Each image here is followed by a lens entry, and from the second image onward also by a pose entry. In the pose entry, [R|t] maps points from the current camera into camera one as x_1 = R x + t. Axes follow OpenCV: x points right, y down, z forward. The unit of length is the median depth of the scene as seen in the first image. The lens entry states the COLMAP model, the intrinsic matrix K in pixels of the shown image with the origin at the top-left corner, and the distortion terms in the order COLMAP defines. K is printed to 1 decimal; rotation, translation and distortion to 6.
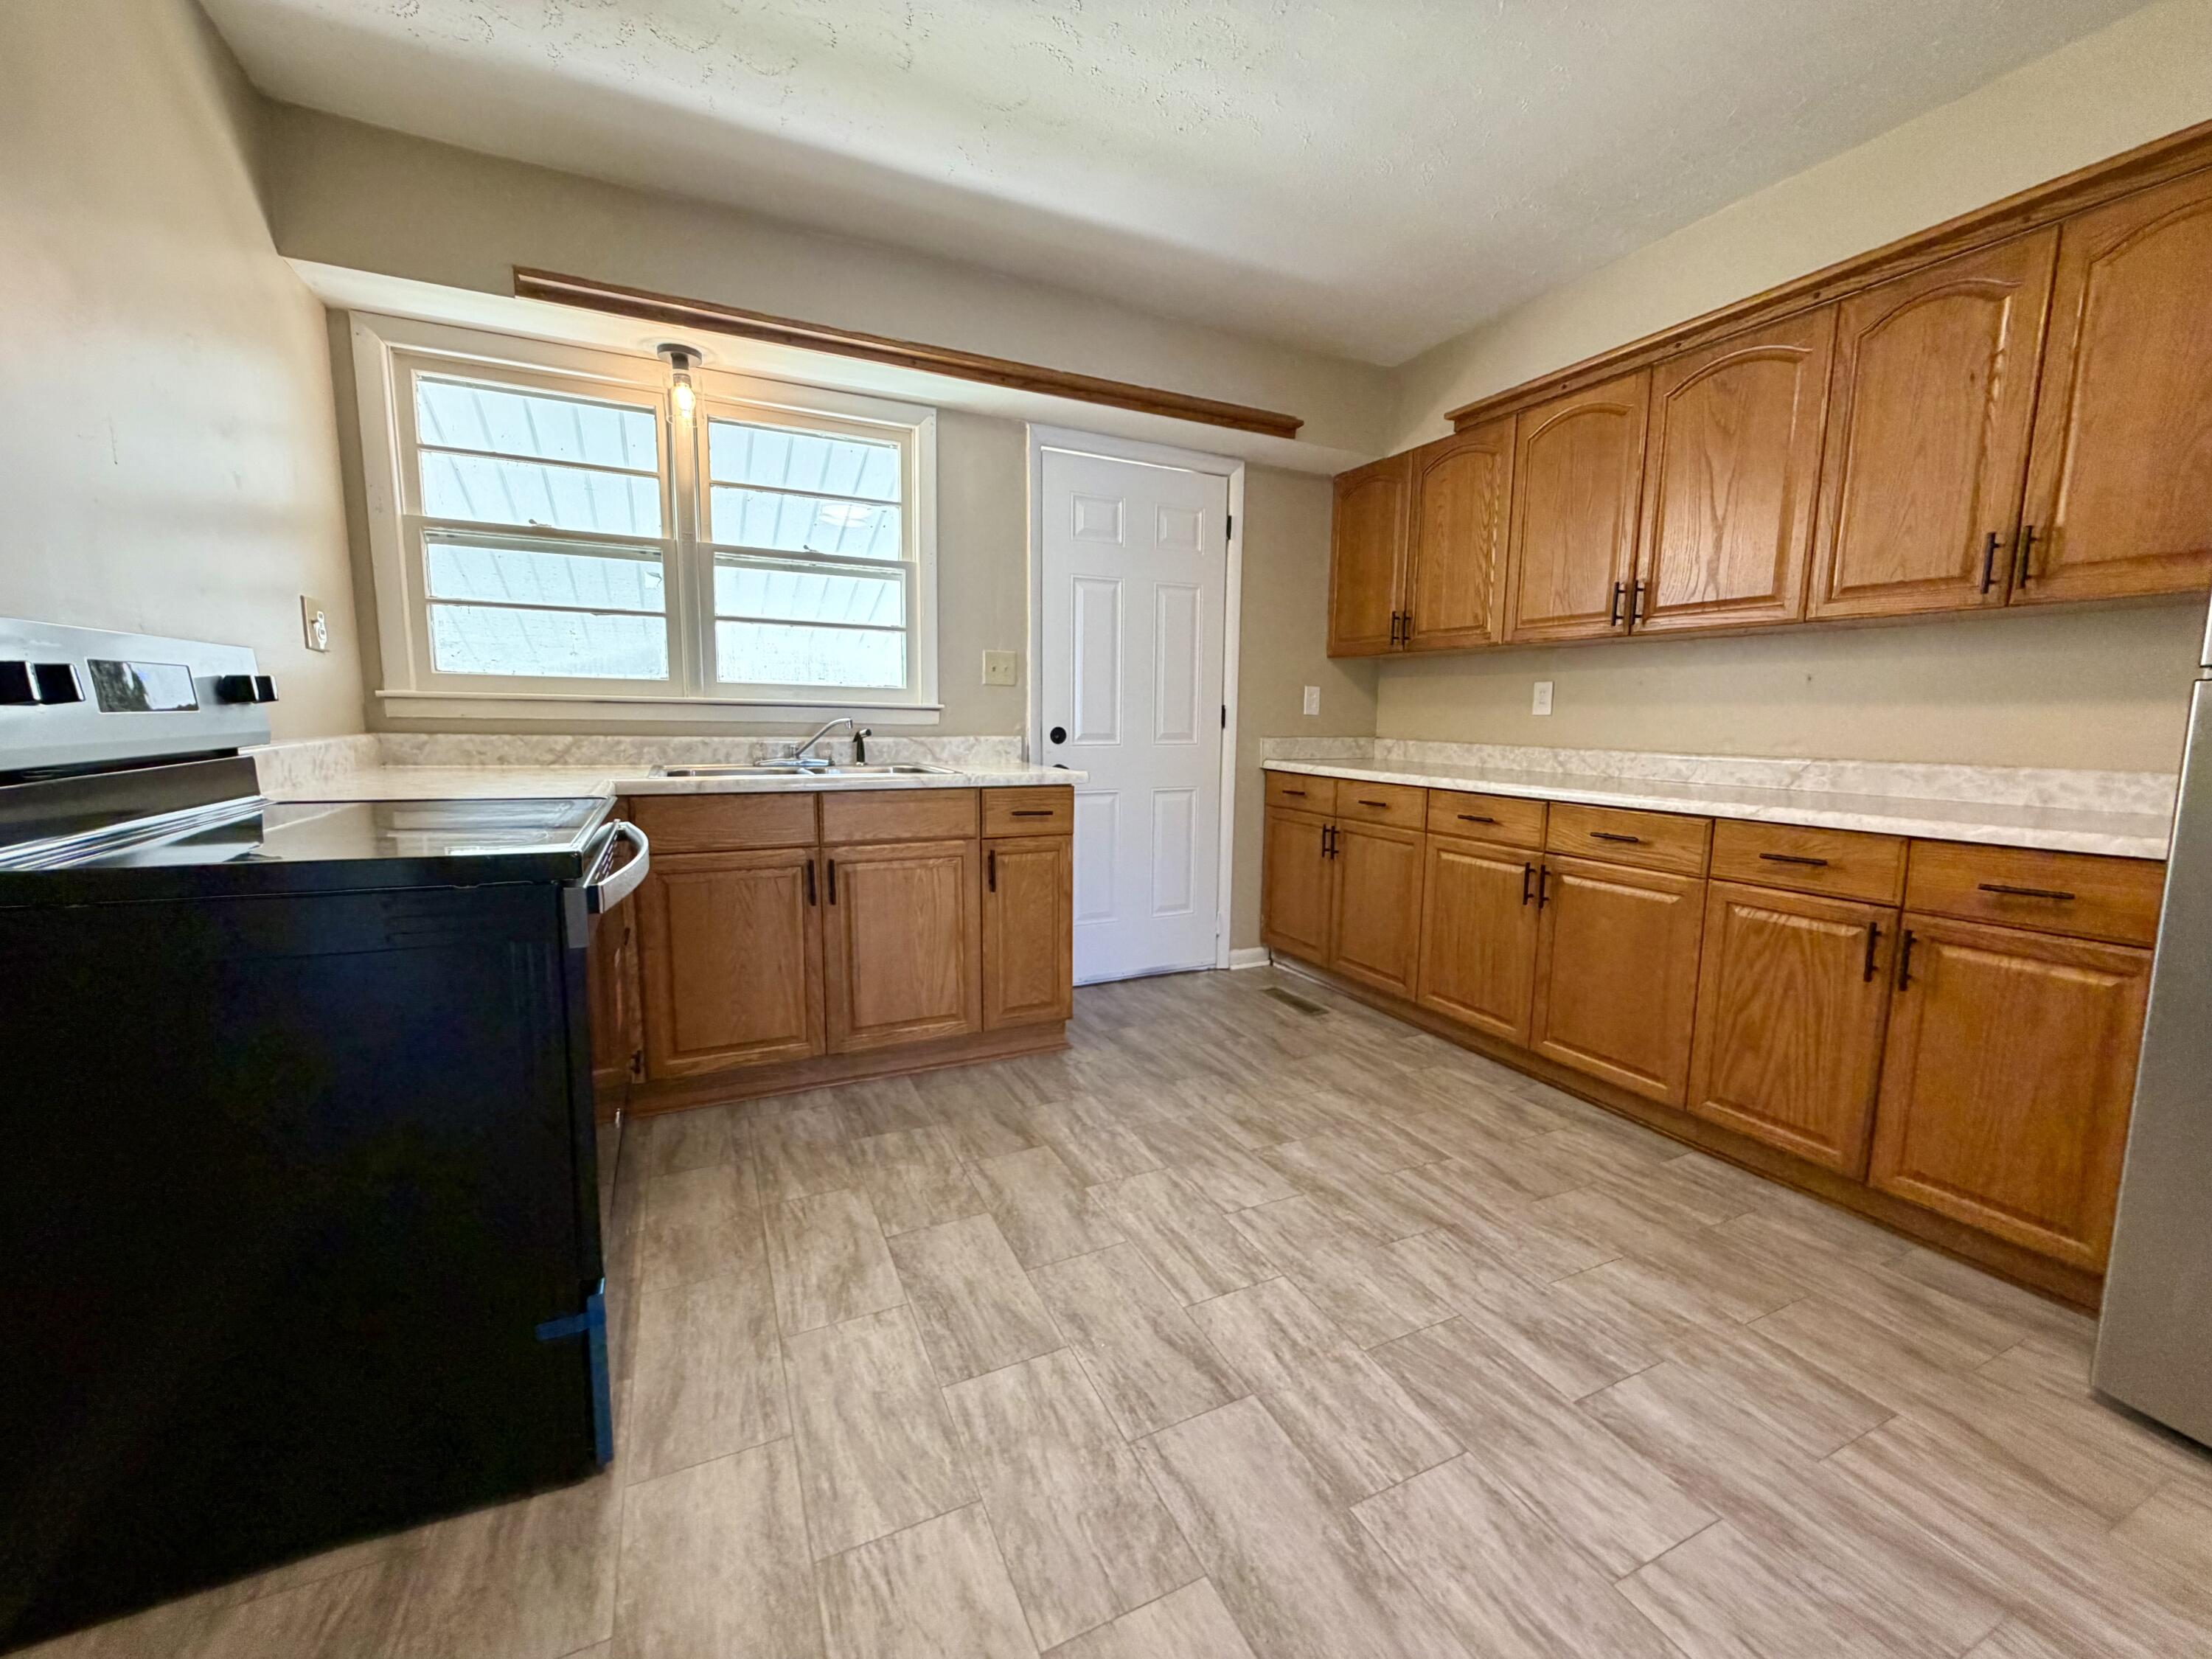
lens RADIAL K [[882.6, 0, 1101.6], [0, 882.6, 833.3], [0, 0, 1]] dist [-0.000387, 0.000063]
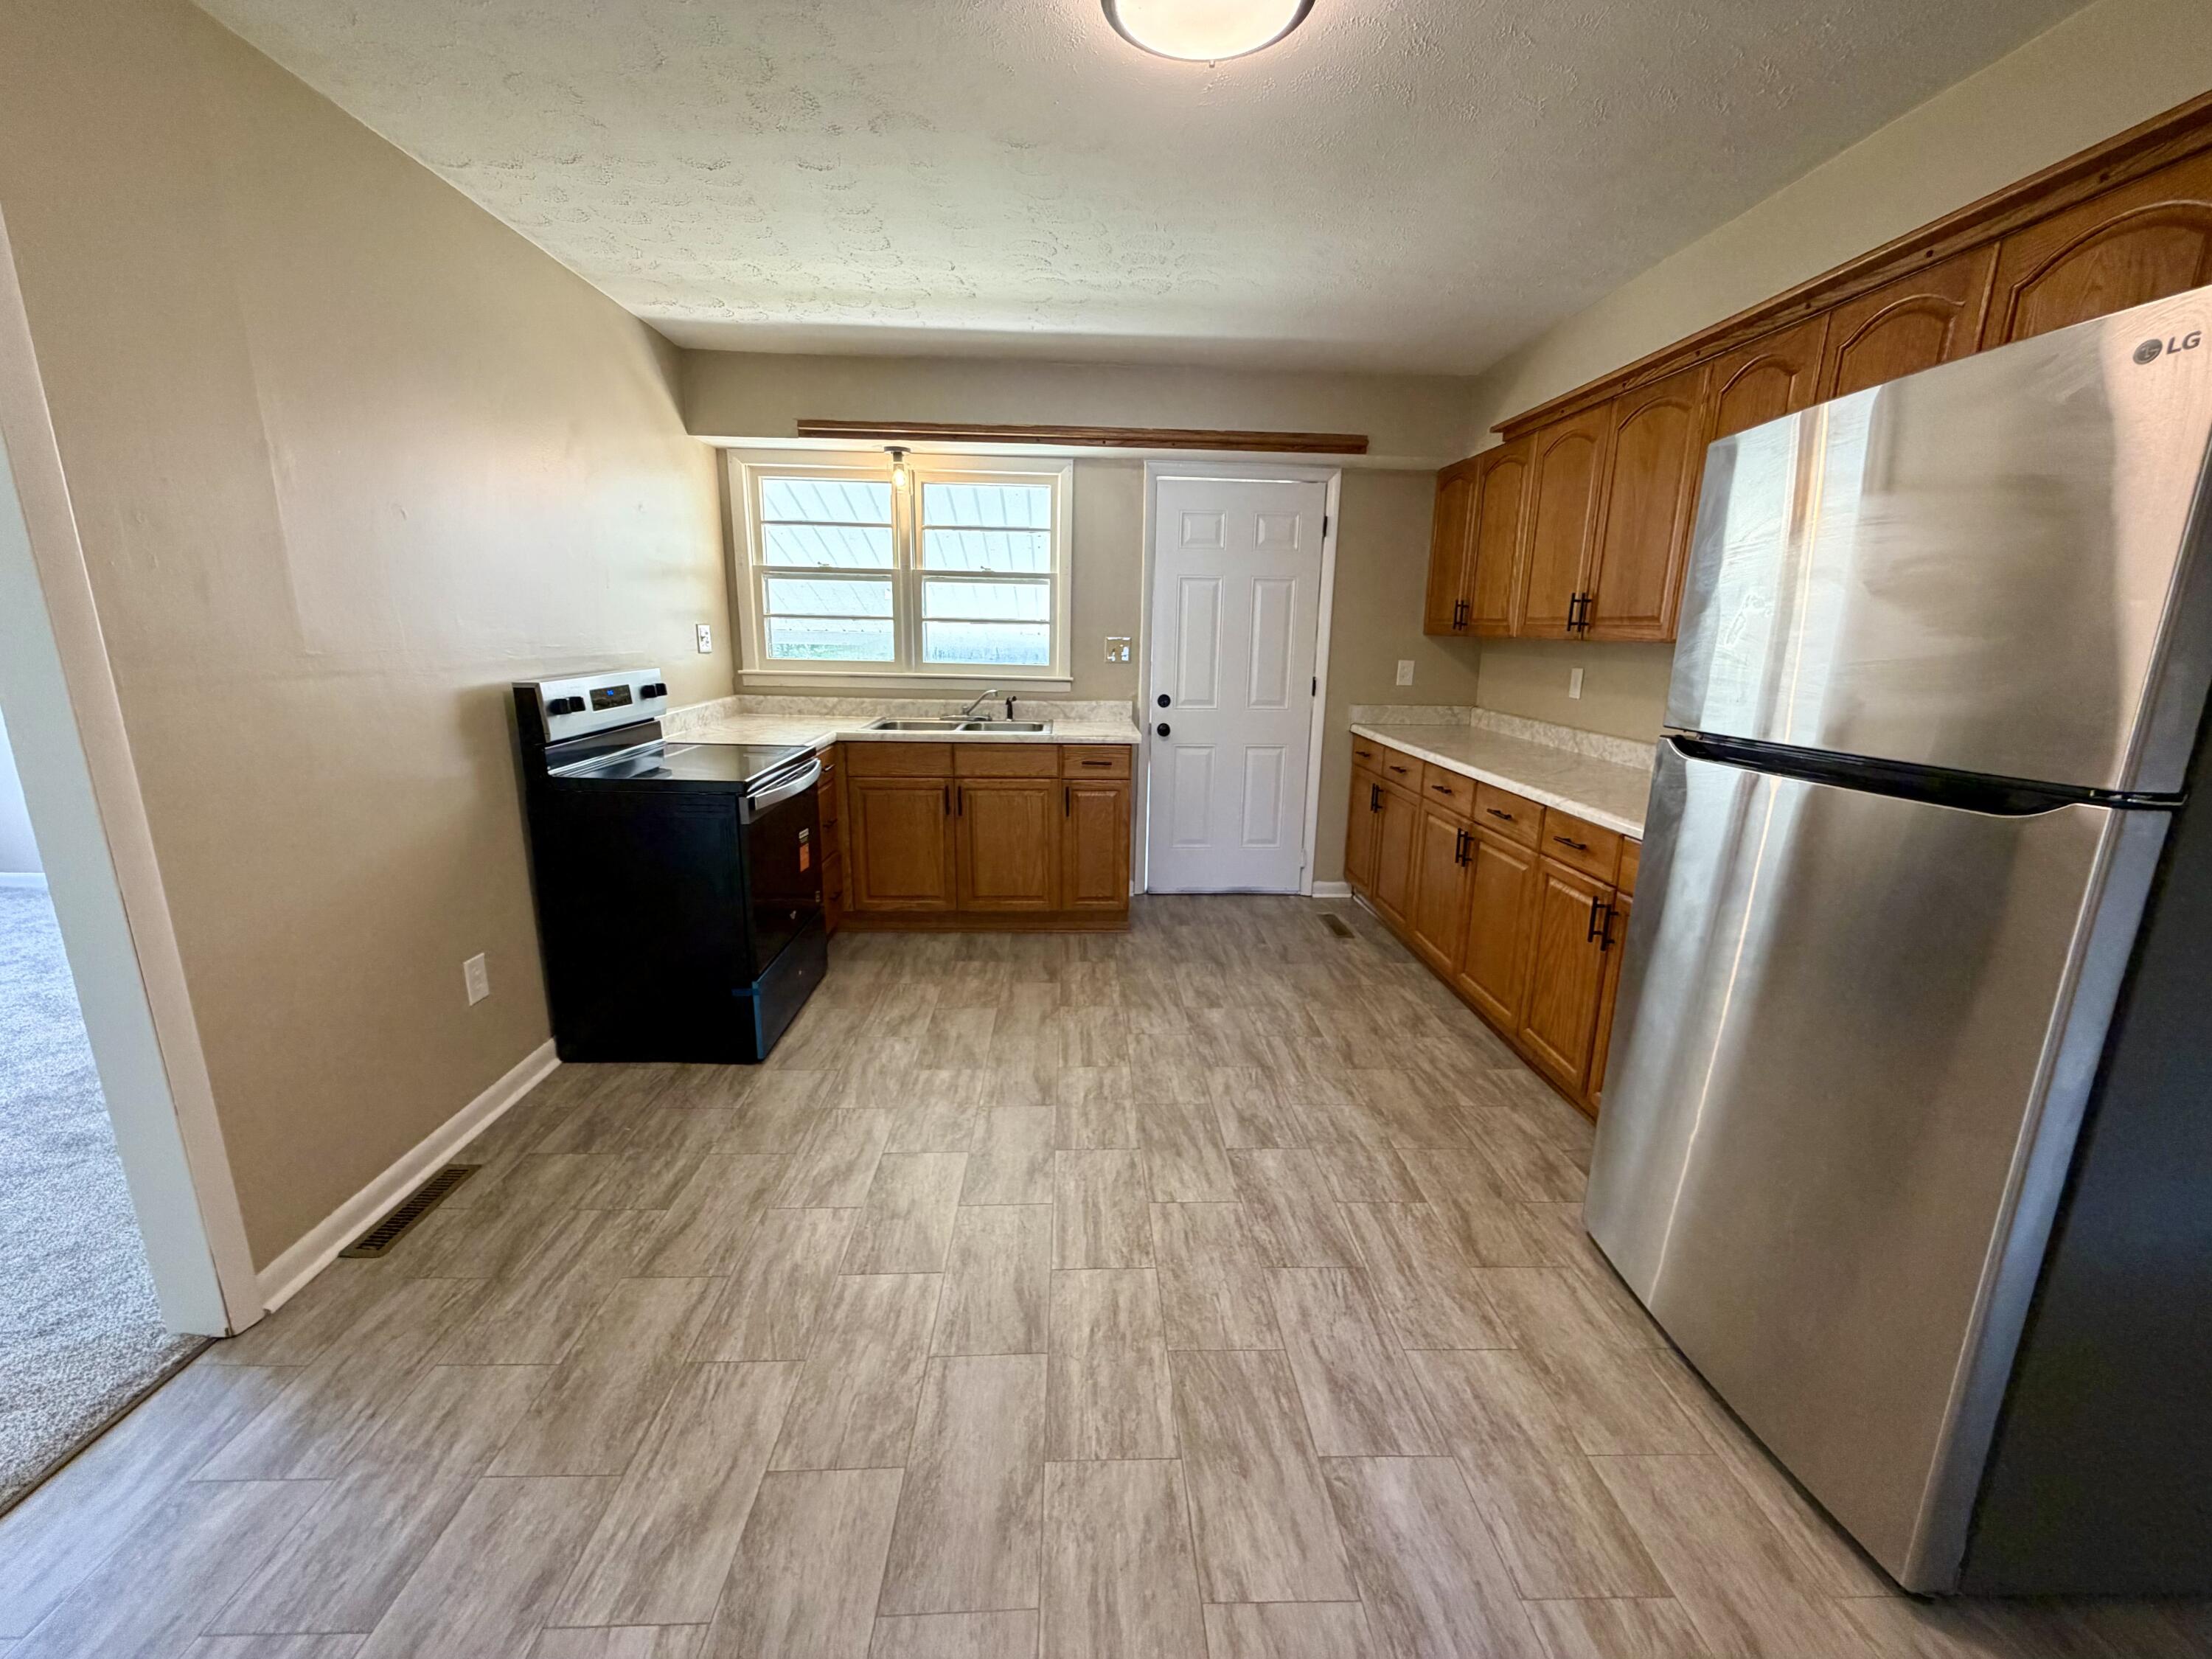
lens RADIAL K [[886.1, 0, 1113.0], [0, 886.1, 838.5], [0, 0, 1]] dist [-0.001586, -0.000074]
pose [[0.923142, 0.093807, -0.372840, 0.387789], [-0.059801, 0.993008, 0.101776, -0.107306], [0.379781, -0.071658, 0.922297, -0.005128]]
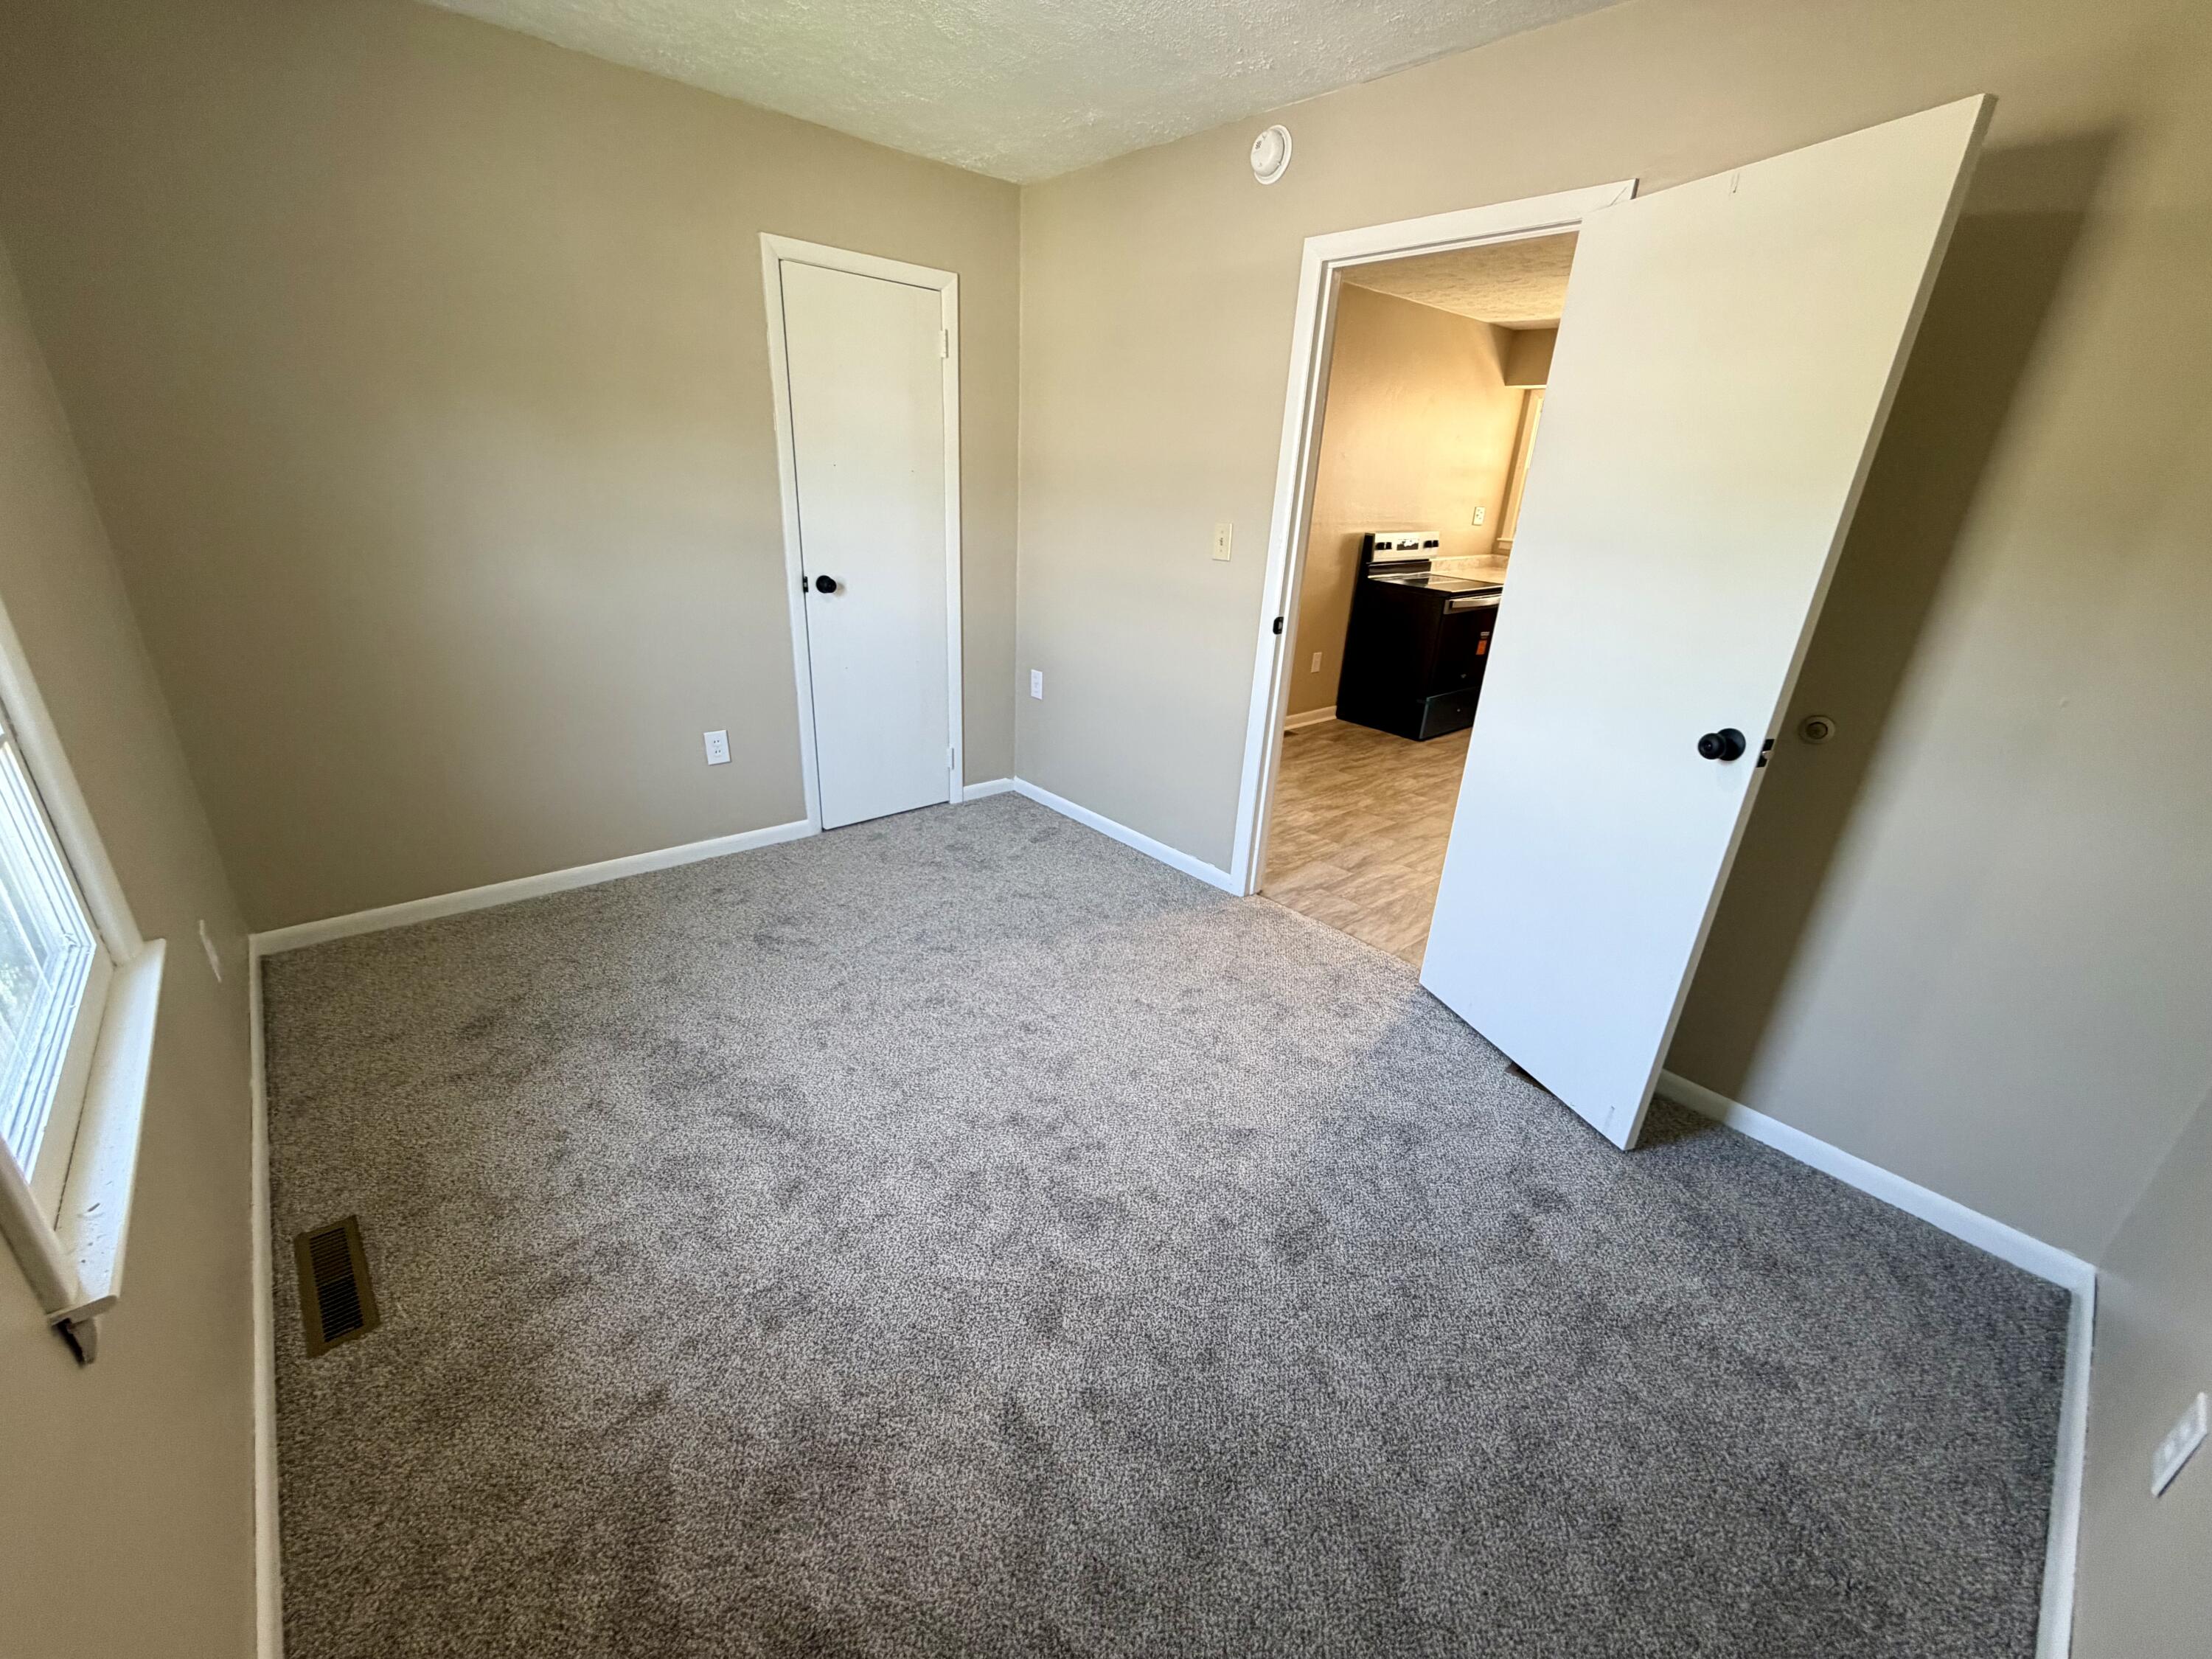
lens RADIAL K [[882.6, 0, 1101.6], [0, 882.6, 833.3], [0, 0, 1]] dist [-0.000387, 0.000063]
pose [[0.278591, 0.366594, -0.887692, 1.476298], [-0.172700, 0.928340, 0.329180, -0.052075], [0.944755, 0.061598, 0.321938, -0.645614]]
